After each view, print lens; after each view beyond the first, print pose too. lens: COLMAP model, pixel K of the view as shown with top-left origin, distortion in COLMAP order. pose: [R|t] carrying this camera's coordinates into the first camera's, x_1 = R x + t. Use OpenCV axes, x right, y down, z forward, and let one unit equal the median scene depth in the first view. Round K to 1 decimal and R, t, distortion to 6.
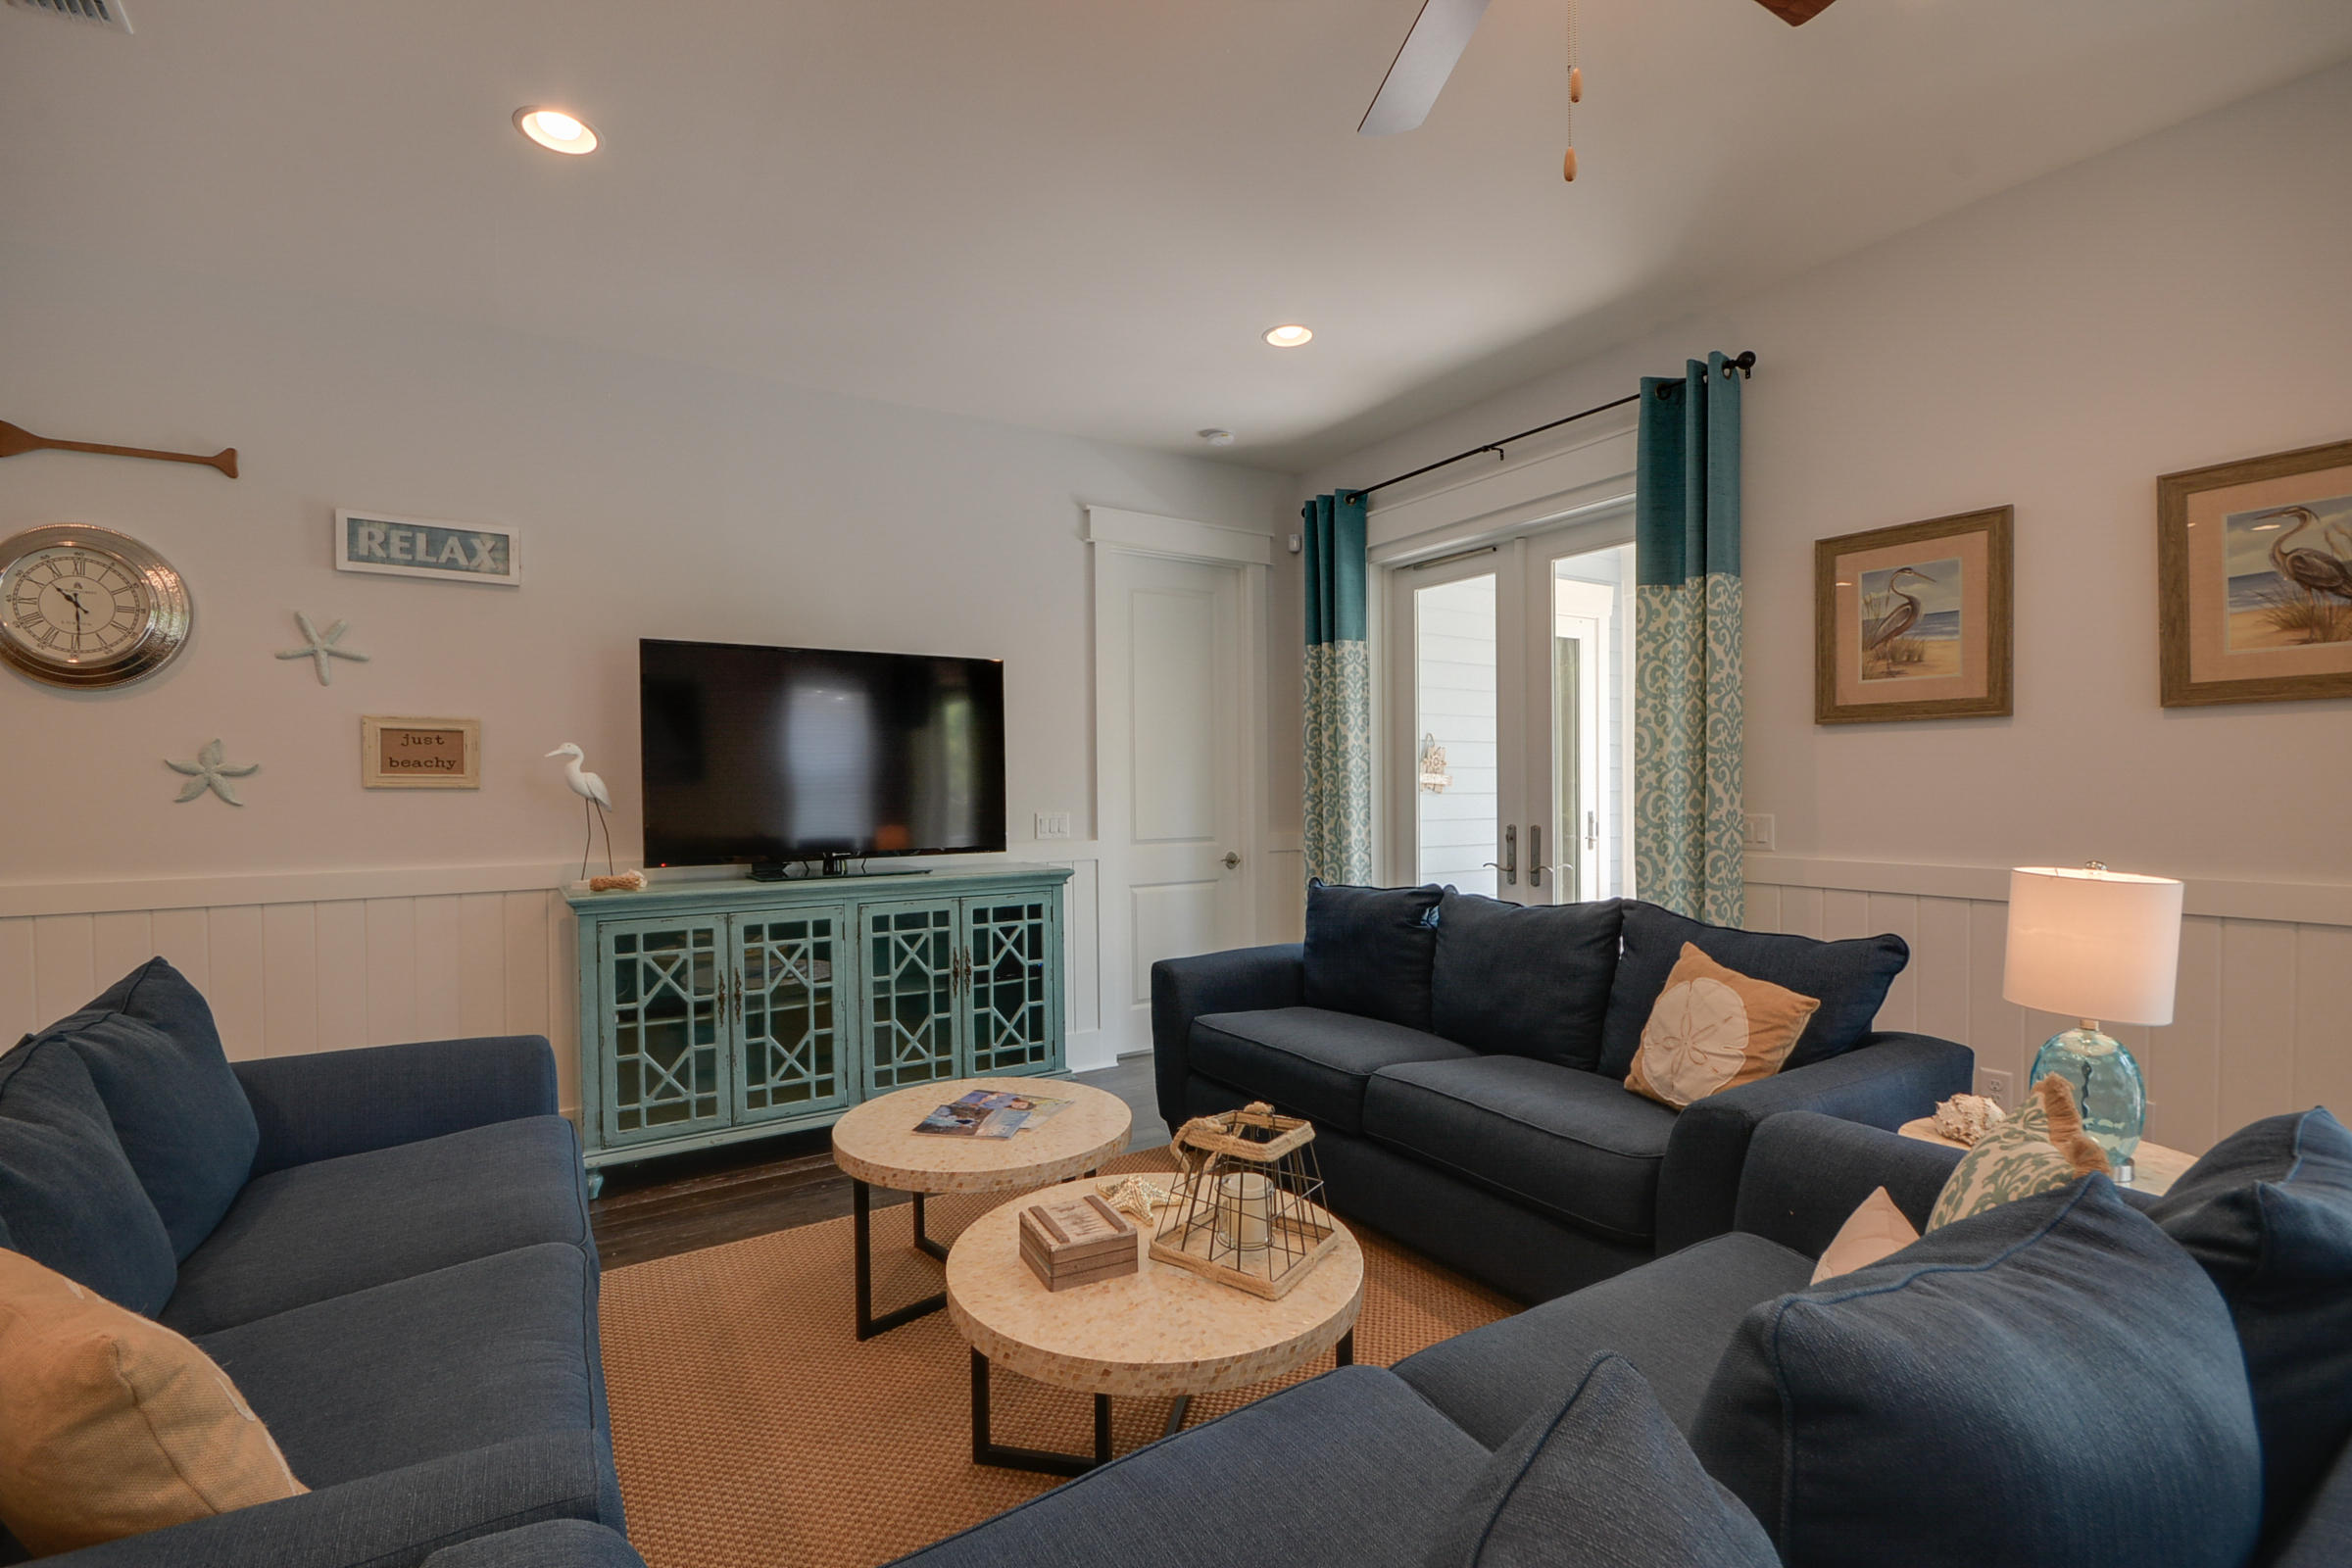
lens RADIAL K [[1040.7, 0, 1160.0], [0, 1040.7, 795.4], [0, 0, 1]] dist [0.003941, -0.006528]
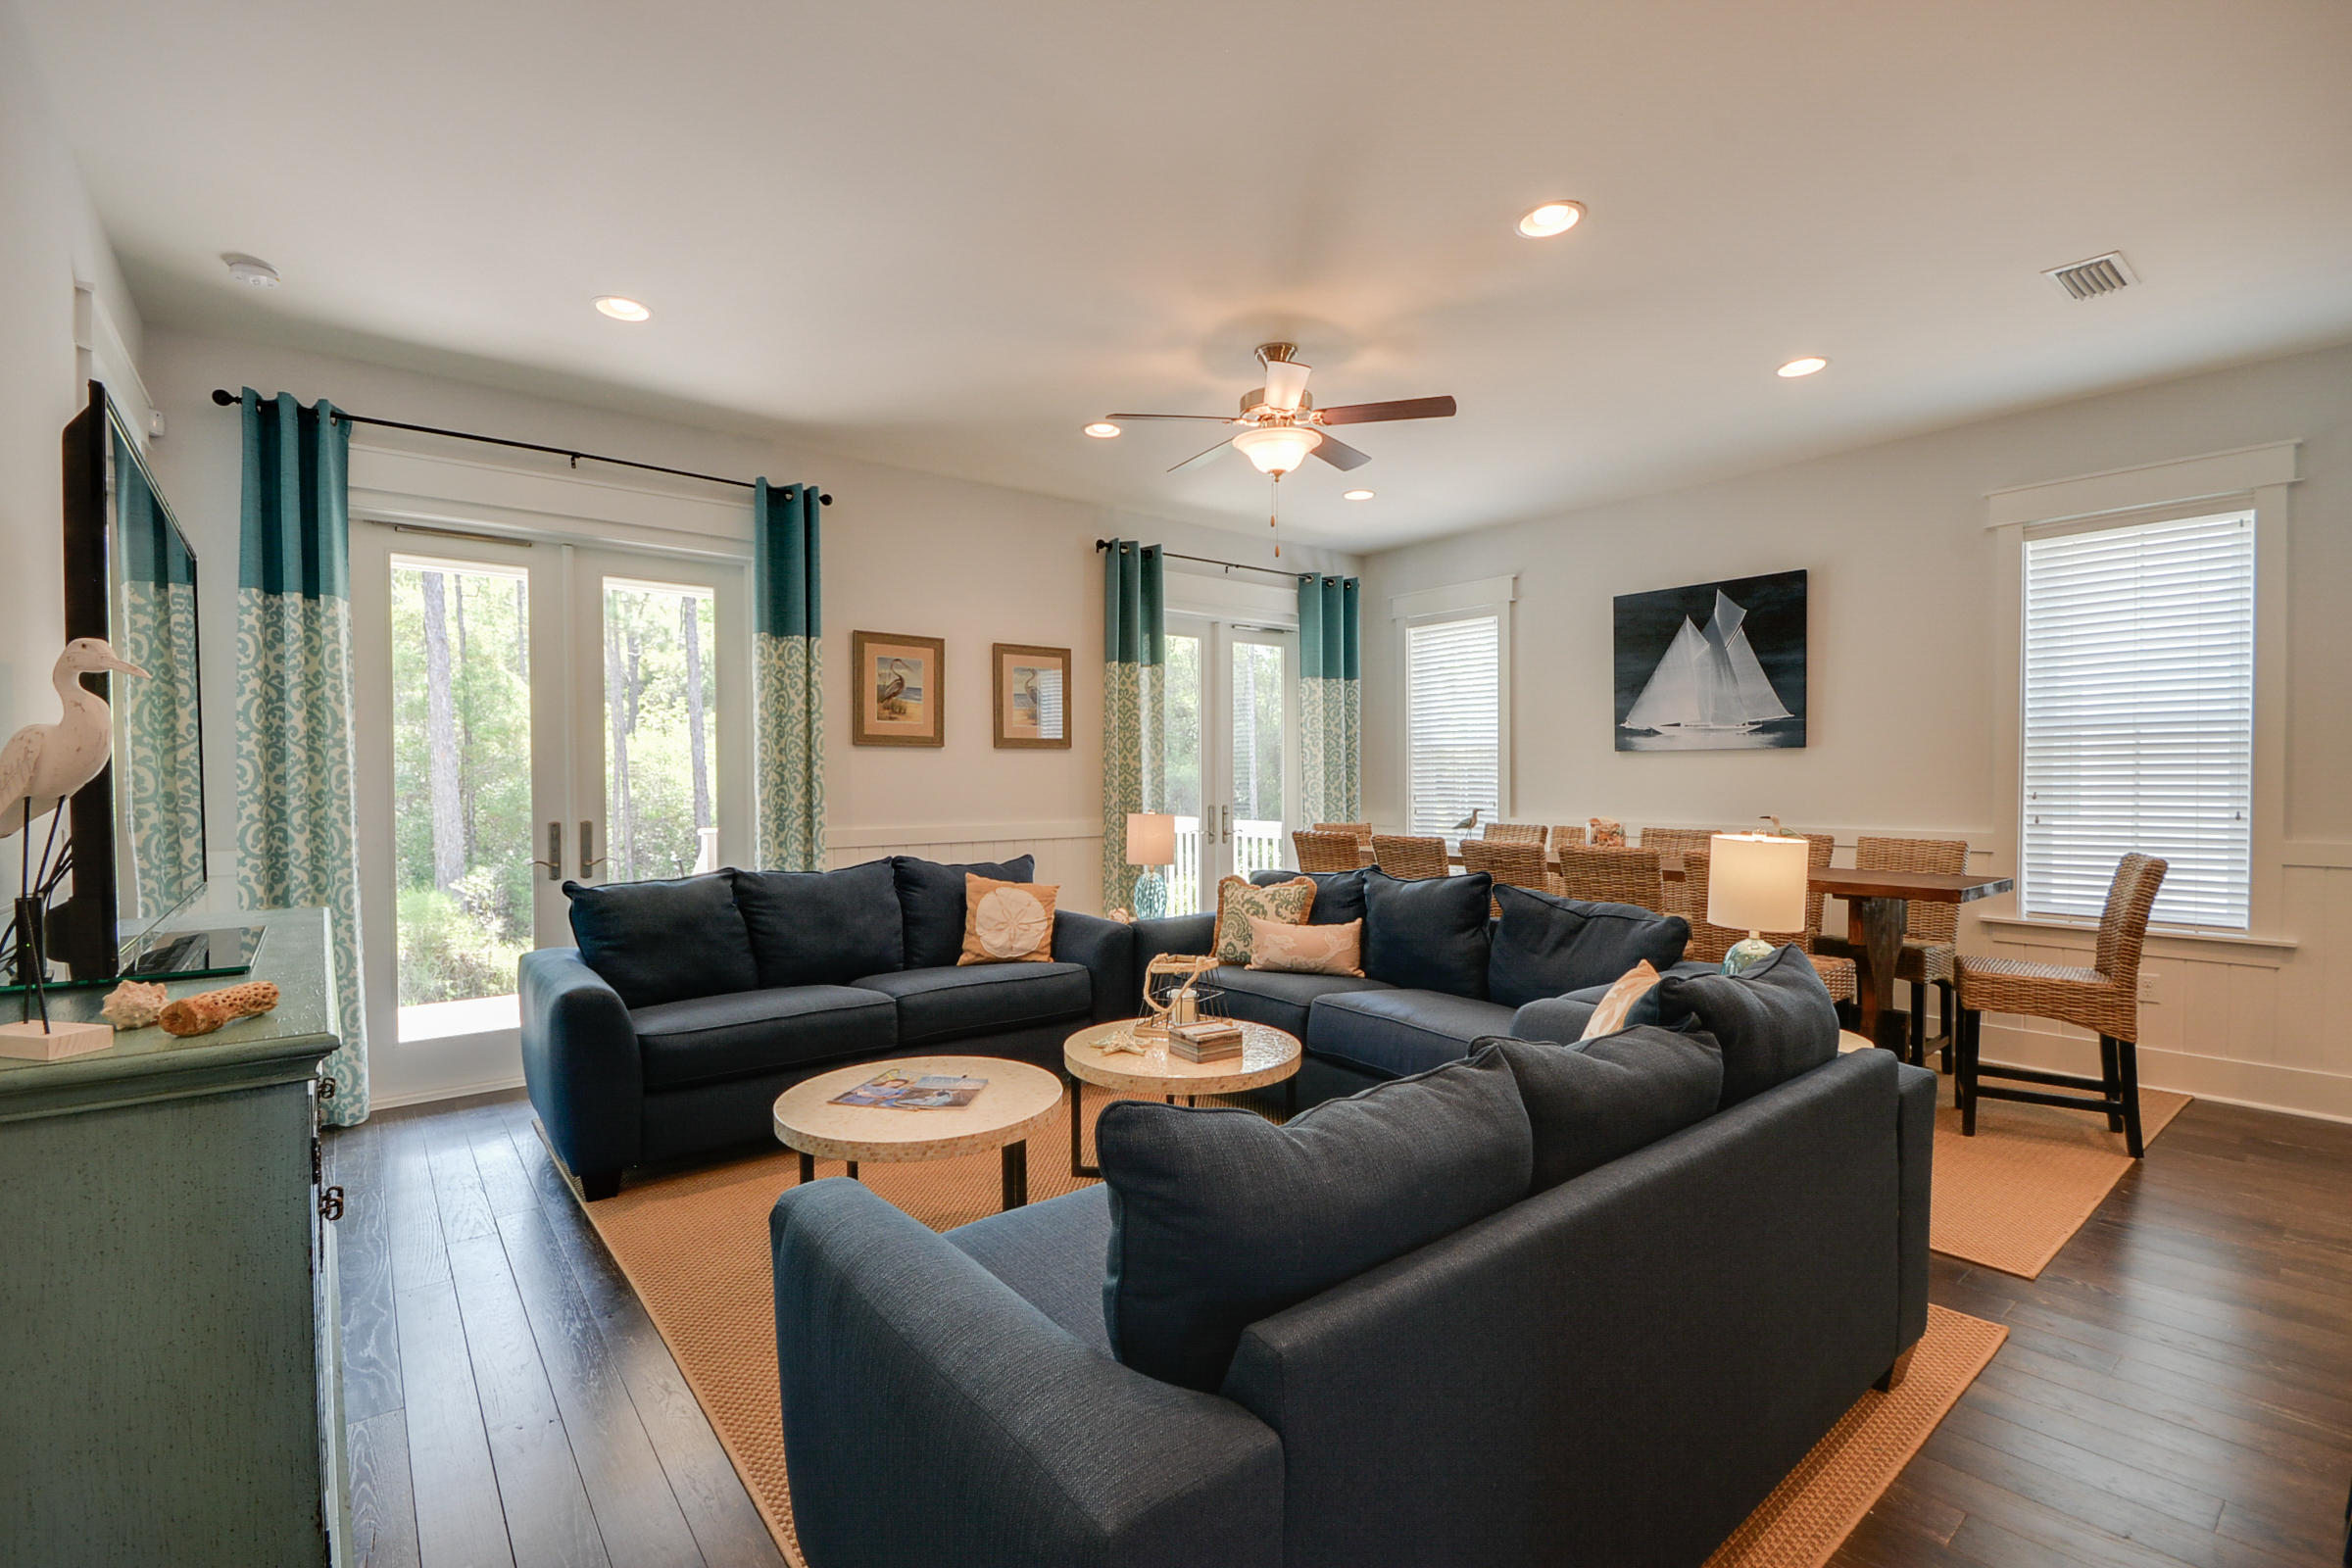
lens RADIAL K [[1040.7, 0, 1163.5], [0, 1040.7, 800.1], [0, 0, 1]] dist [0.003941, -0.006528]
pose [[-0.115218, -0.010485, 0.993285, -0.919631], [0.013812, 0.999831, 0.012156, 0.003385], [-0.993244, 0.015120, -0.115054, 0.648871]]
